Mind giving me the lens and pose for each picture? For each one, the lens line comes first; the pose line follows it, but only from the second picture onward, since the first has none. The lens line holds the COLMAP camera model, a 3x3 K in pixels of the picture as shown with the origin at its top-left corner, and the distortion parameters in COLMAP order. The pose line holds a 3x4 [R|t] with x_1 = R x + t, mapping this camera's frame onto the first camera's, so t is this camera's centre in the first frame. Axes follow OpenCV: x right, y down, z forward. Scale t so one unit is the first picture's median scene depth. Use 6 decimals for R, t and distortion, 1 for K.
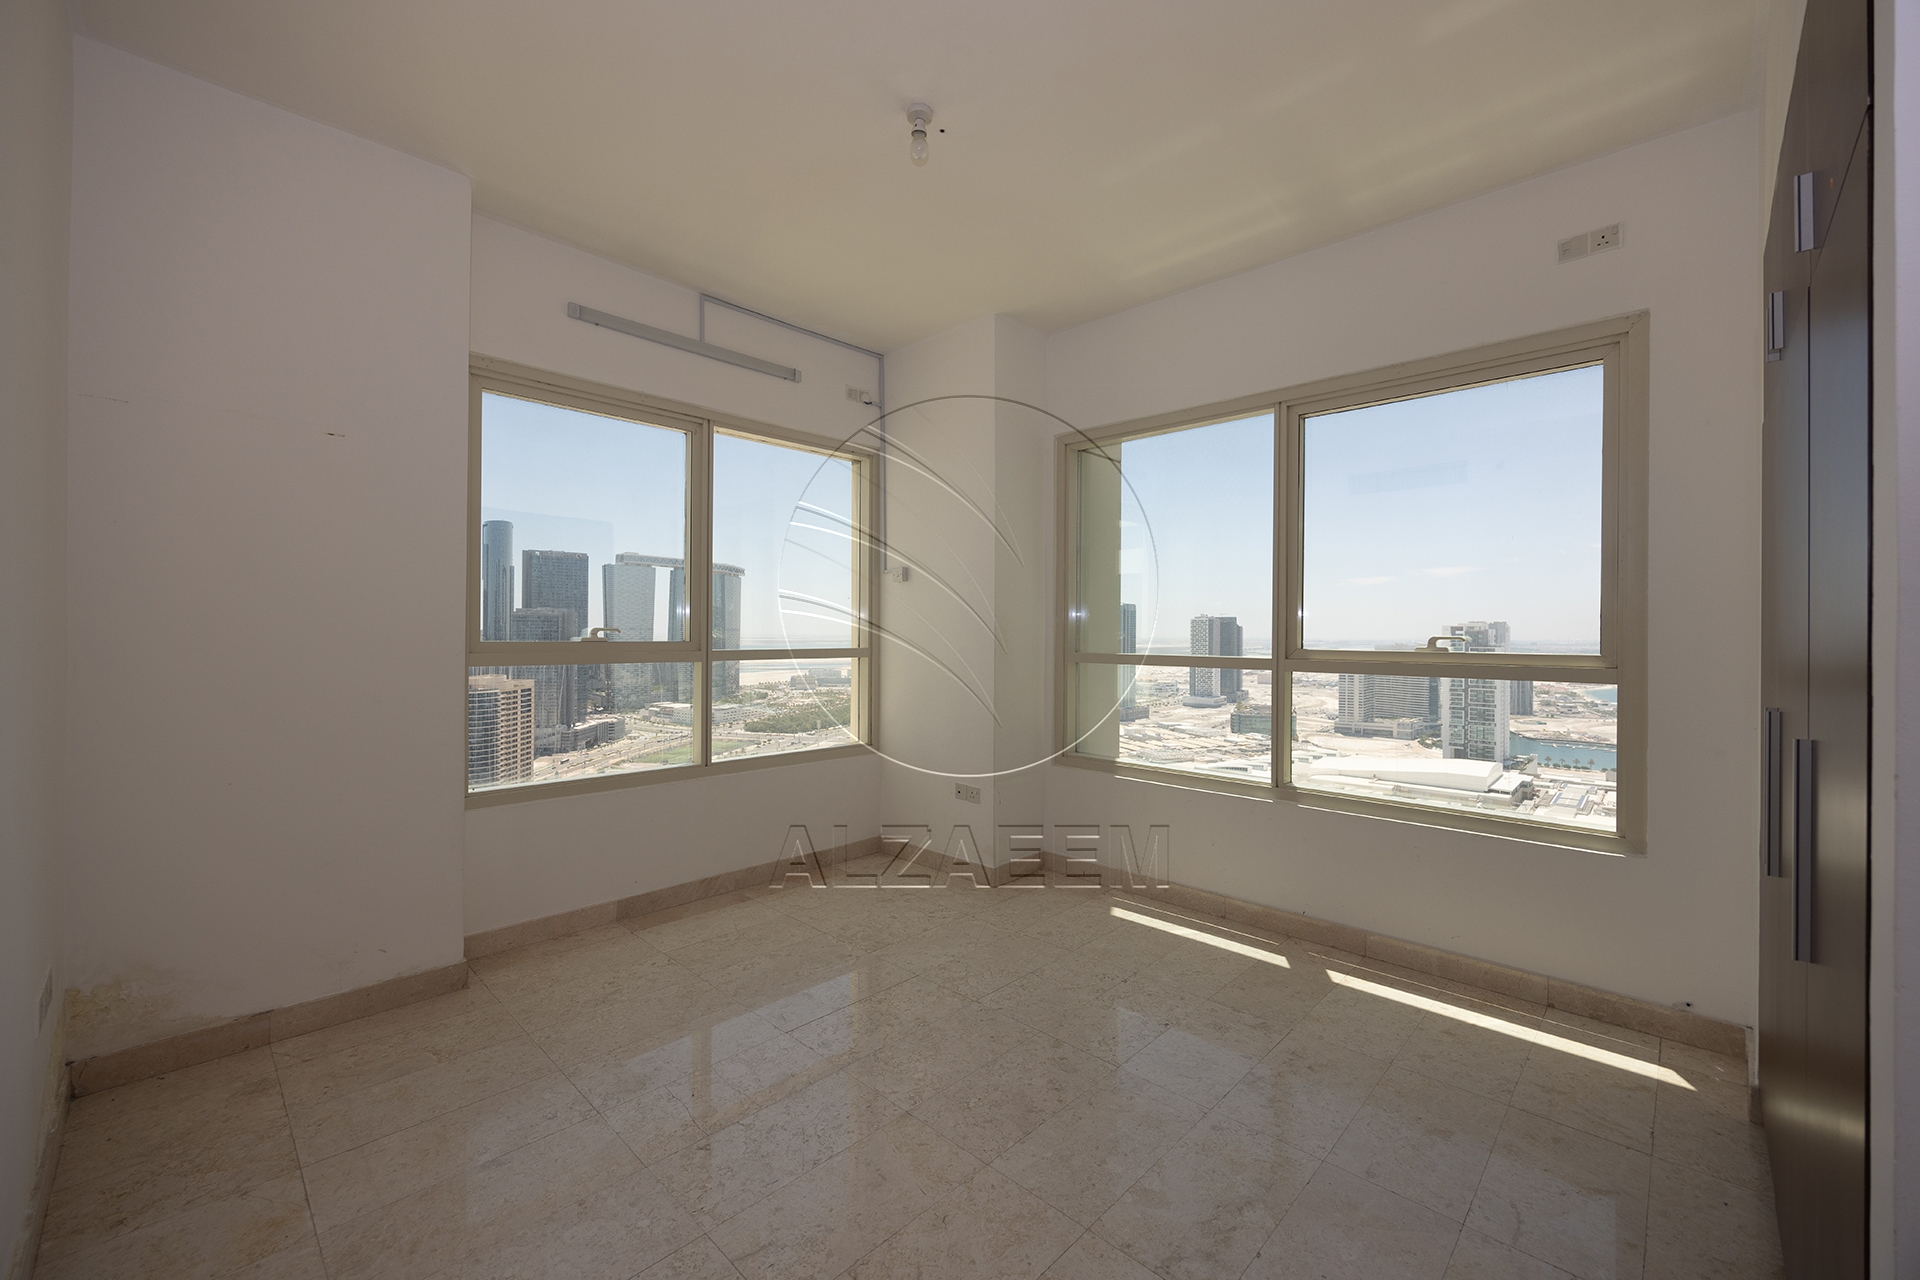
lens RADIAL K [[763.0, 0, 959.5], [0, 763.0, 635.2], [0, 0, 1]] dist [-0.006064, -0.000223]
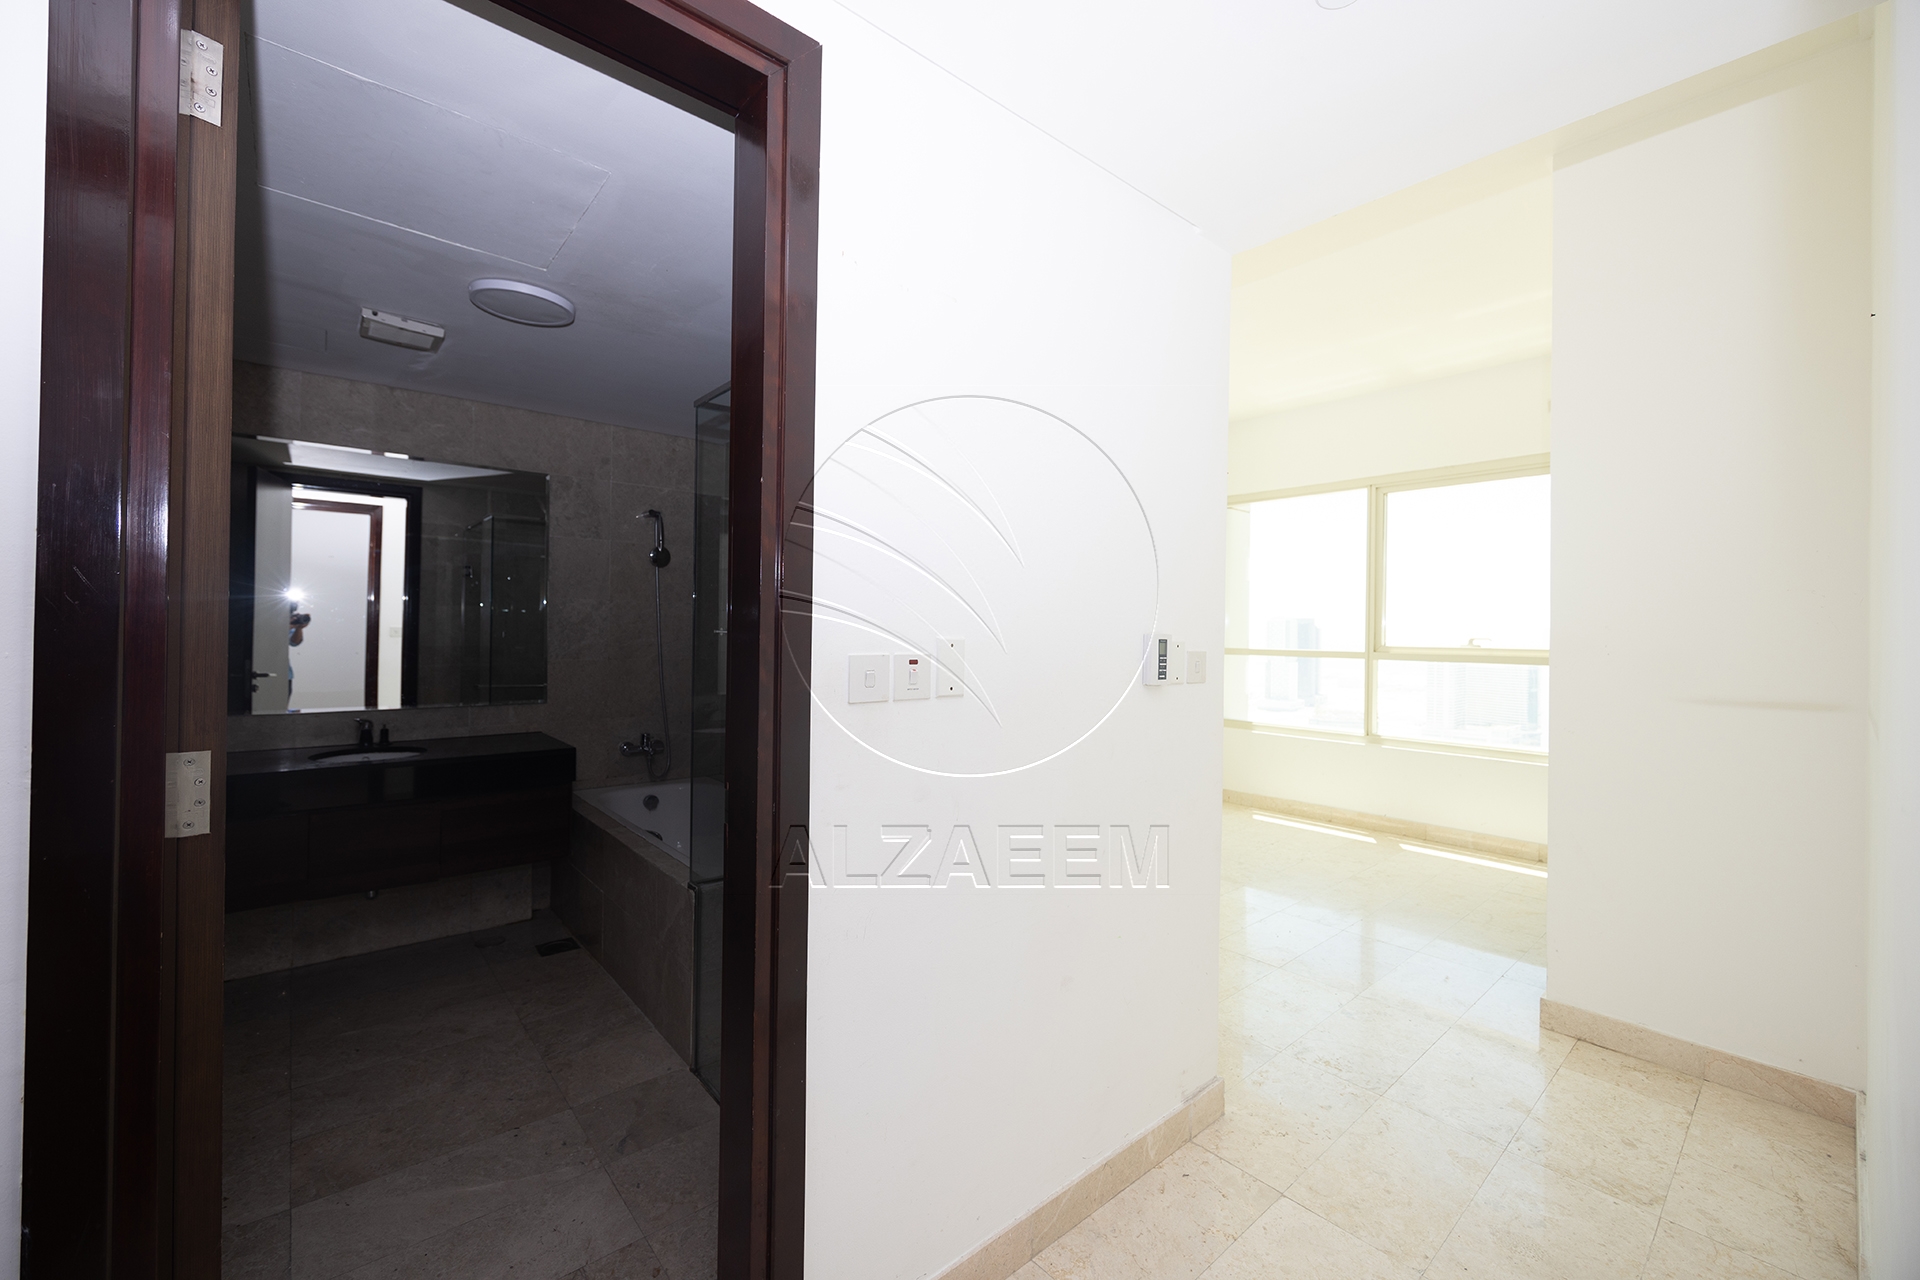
lens RADIAL K [[763.0, 0, 959.5], [0, 763.0, 635.2], [0, 0, 1]] dist [-0.006064, -0.000223]
pose [[0.996022, 0.007469, -0.088800, -0.268791], [-0.007325, 0.999971, 0.001955, 0.000275], [0.088812, -0.001297, 0.996048, -0.607620]]
